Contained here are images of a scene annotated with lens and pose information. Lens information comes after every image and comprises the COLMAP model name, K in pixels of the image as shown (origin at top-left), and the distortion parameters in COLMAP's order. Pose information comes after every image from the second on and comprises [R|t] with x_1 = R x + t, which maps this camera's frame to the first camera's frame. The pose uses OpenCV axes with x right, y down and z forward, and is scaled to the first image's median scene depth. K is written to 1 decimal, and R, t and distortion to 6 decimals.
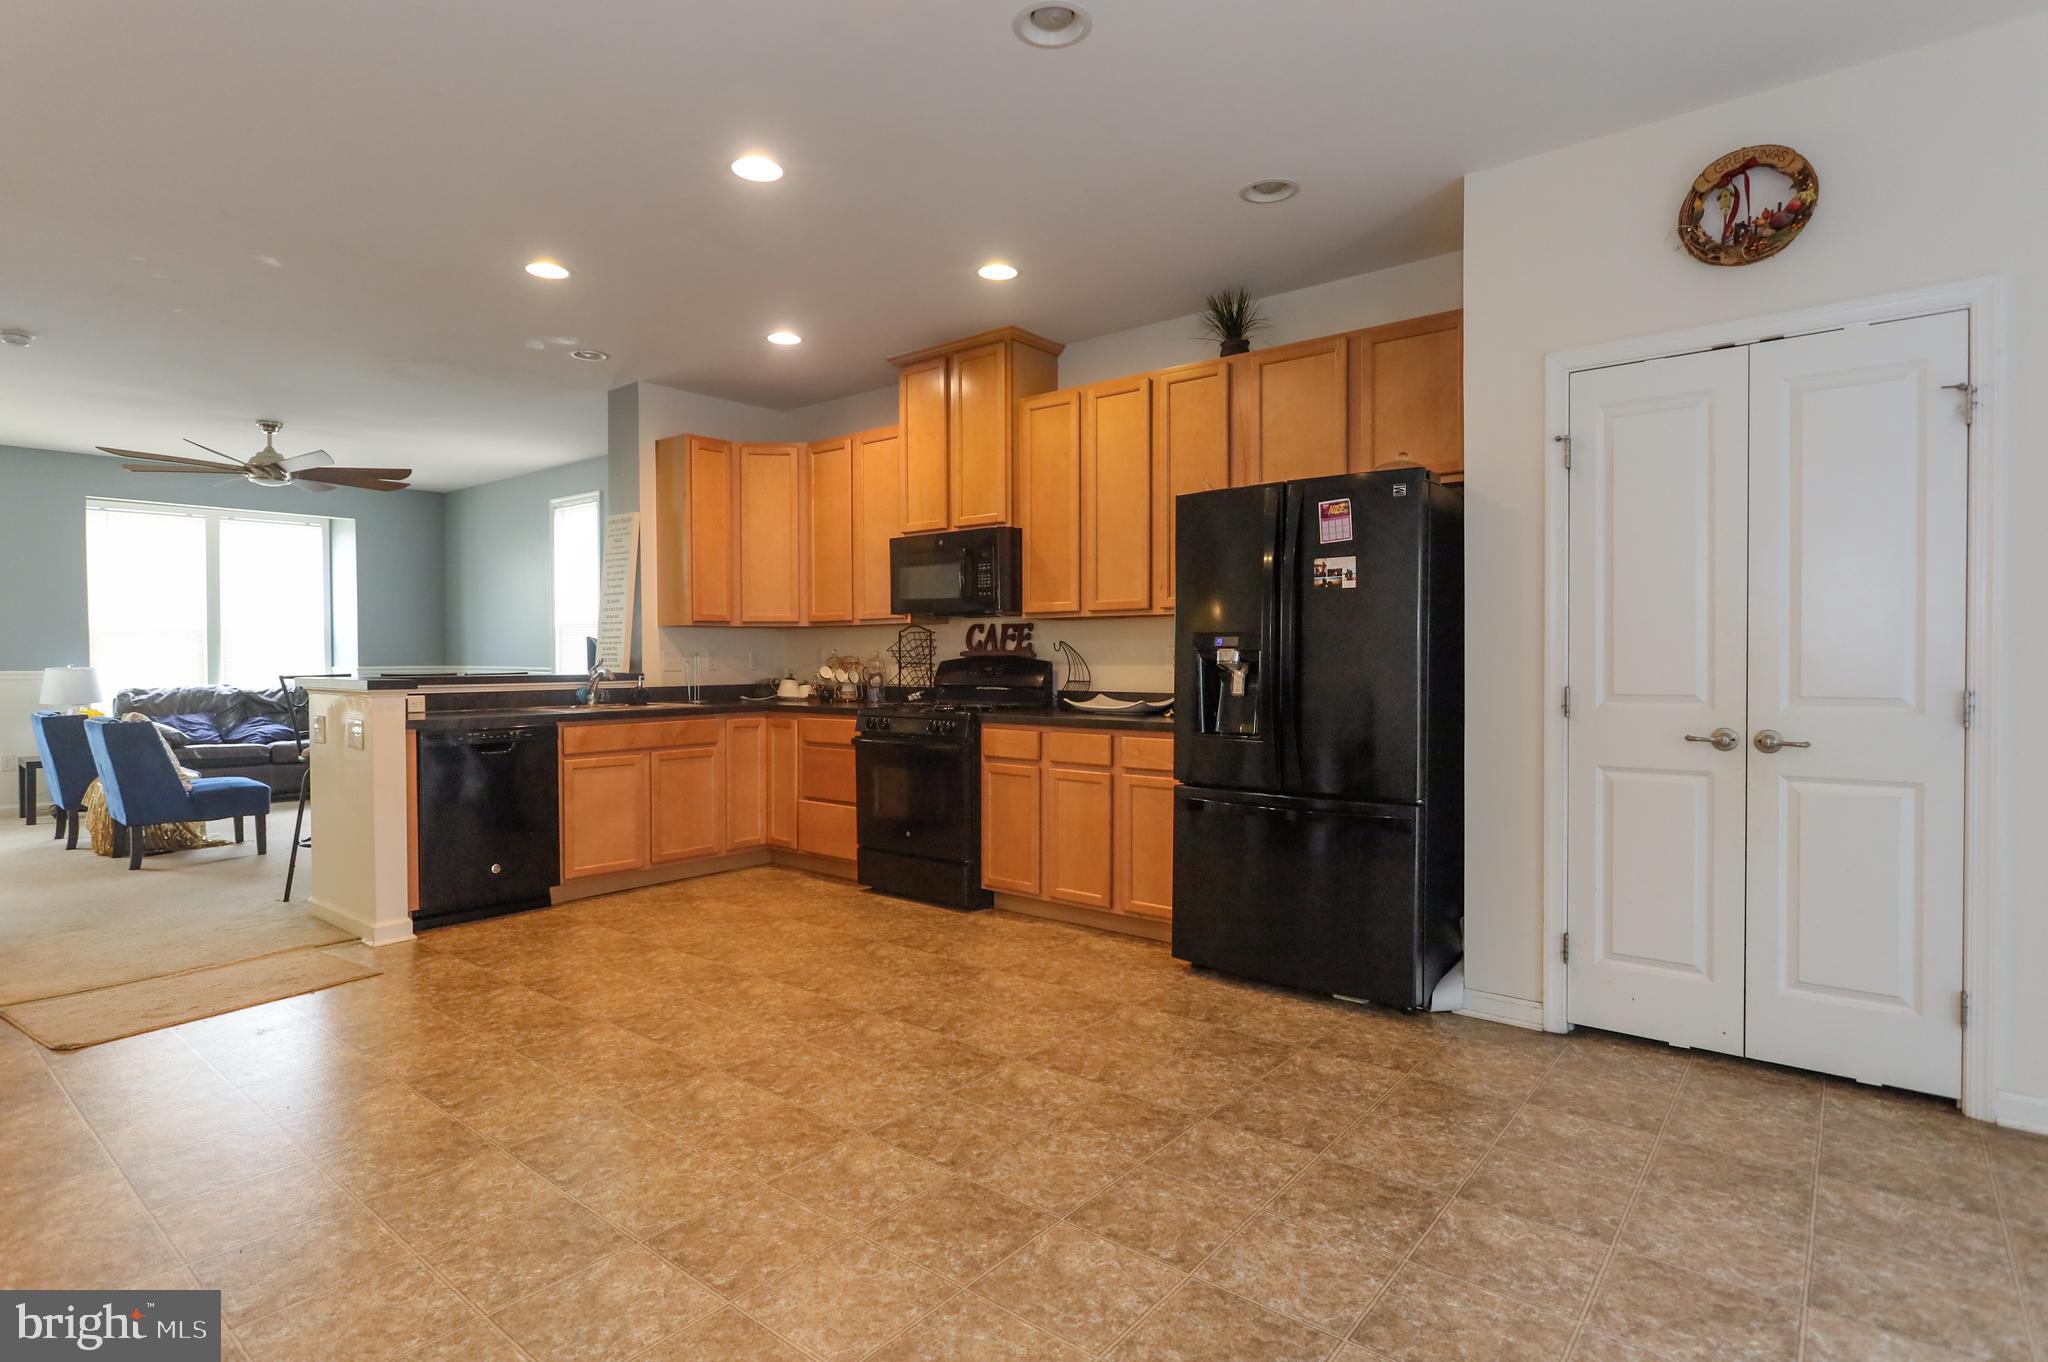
lens RADIAL K [[1057.4, 0, 1024.0], [0, 1057.4, 681.0], [0, 0, 1]] dist [0.005740, 0.000158]
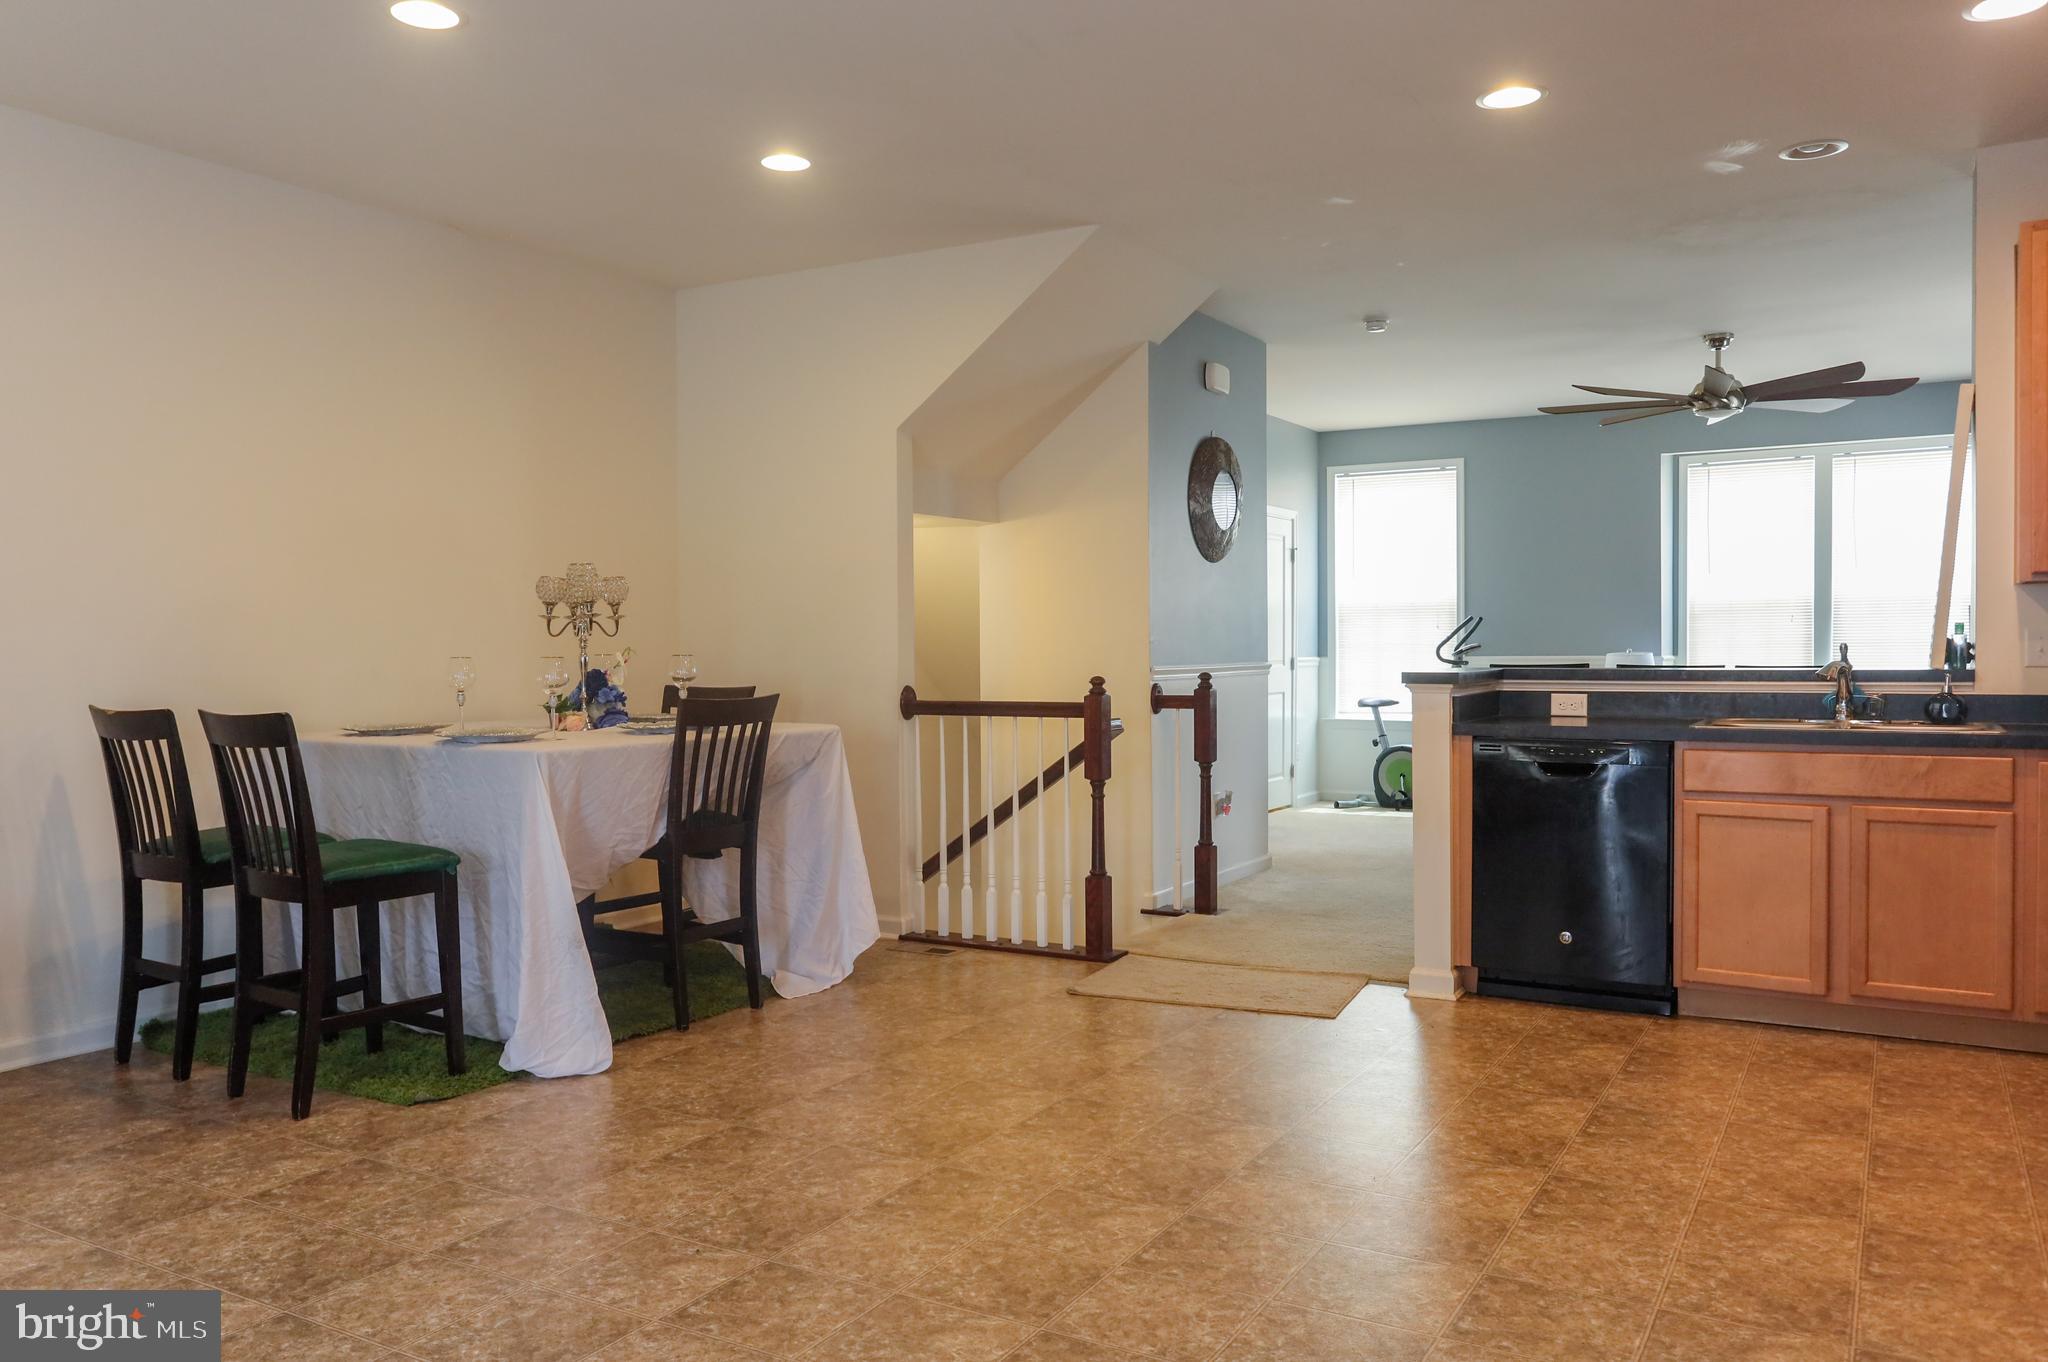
lens RADIAL K [[1514.4, 0, 1024.0], [0, 1514.4, 681.0], [0, 0, 1]] dist [-0.003154, -0.000456]
pose [[0.156849, 0.027691, -0.987234, 0.389419], [-0.012025, 0.999586, 0.026127, -0.017183], [0.987549, 0.007773, 0.157117, 0.409590]]
